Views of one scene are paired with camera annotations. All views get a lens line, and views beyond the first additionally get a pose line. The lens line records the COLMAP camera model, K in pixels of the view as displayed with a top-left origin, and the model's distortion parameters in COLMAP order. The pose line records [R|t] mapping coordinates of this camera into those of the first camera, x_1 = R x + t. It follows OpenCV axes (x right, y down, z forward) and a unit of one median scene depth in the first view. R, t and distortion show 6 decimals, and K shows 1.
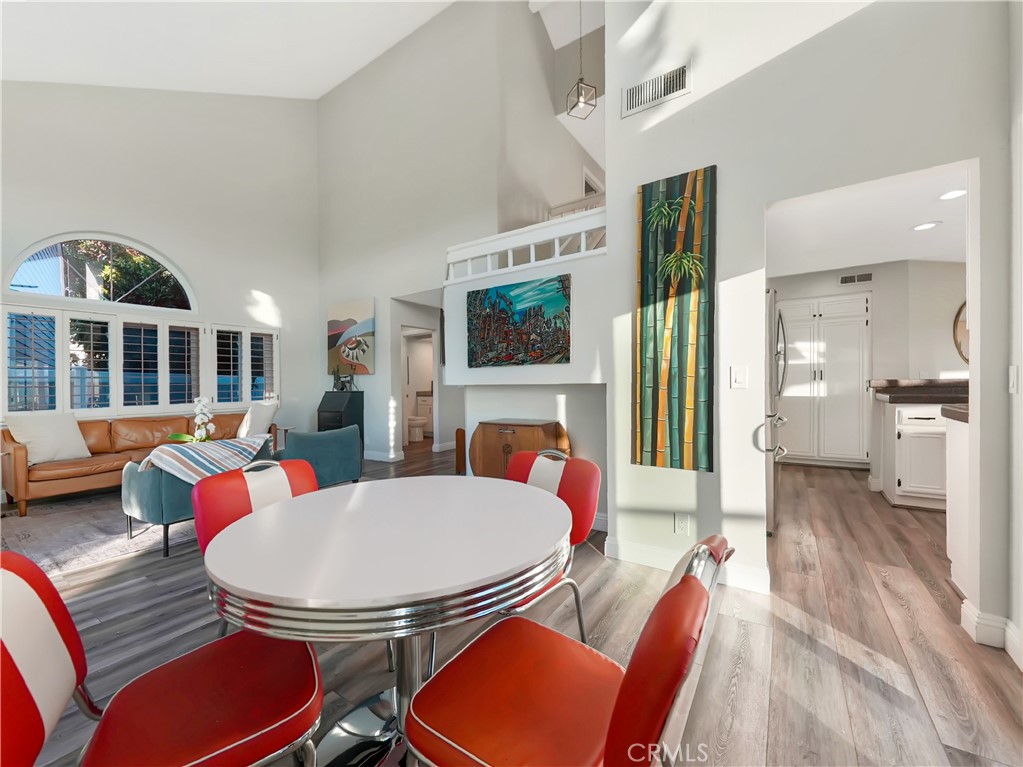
lens RADIAL K [[409.6, 0, 506.2], [0, 409.6, 382.0], [0, 0, 1]] dist [-0.001694, -0.000267]
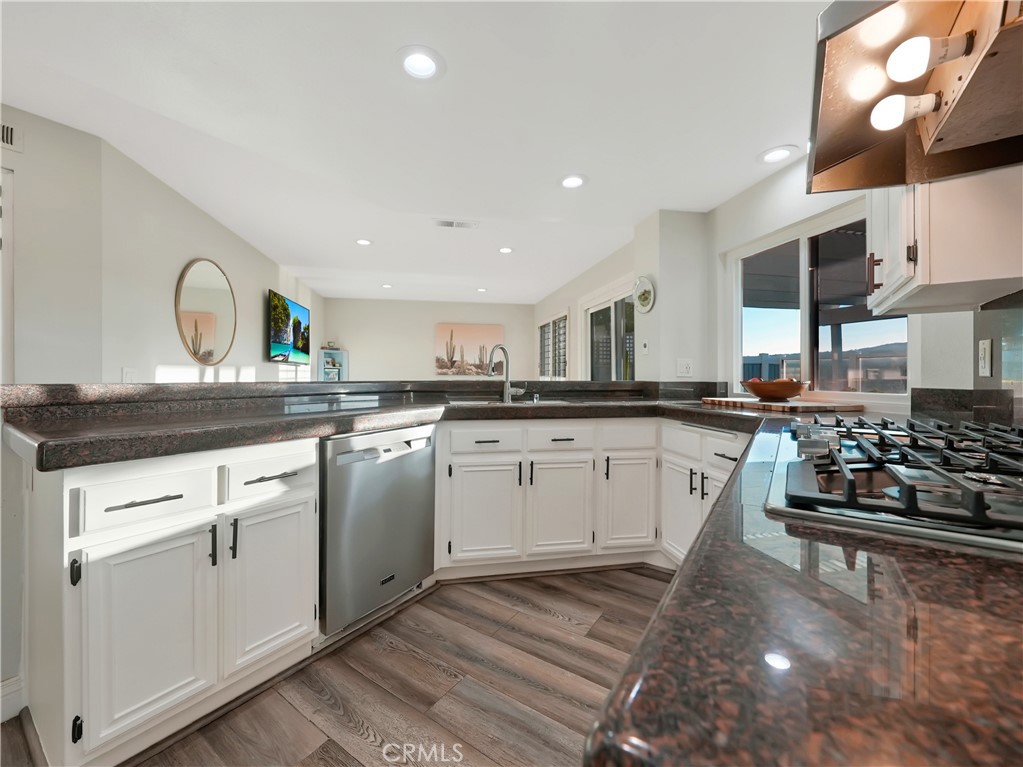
lens RADIAL K [[409.6, 0, 506.2], [0, 409.6, 382.0], [0, 0, 1]] dist [-0.001694, -0.000267]
pose [[0.006014, 0.004460, 0.999972, 0.608087], [0.004840, 0.999978, -0.004489, -0.004159], [-0.999970, 0.004867, 0.005993, 0.625484]]
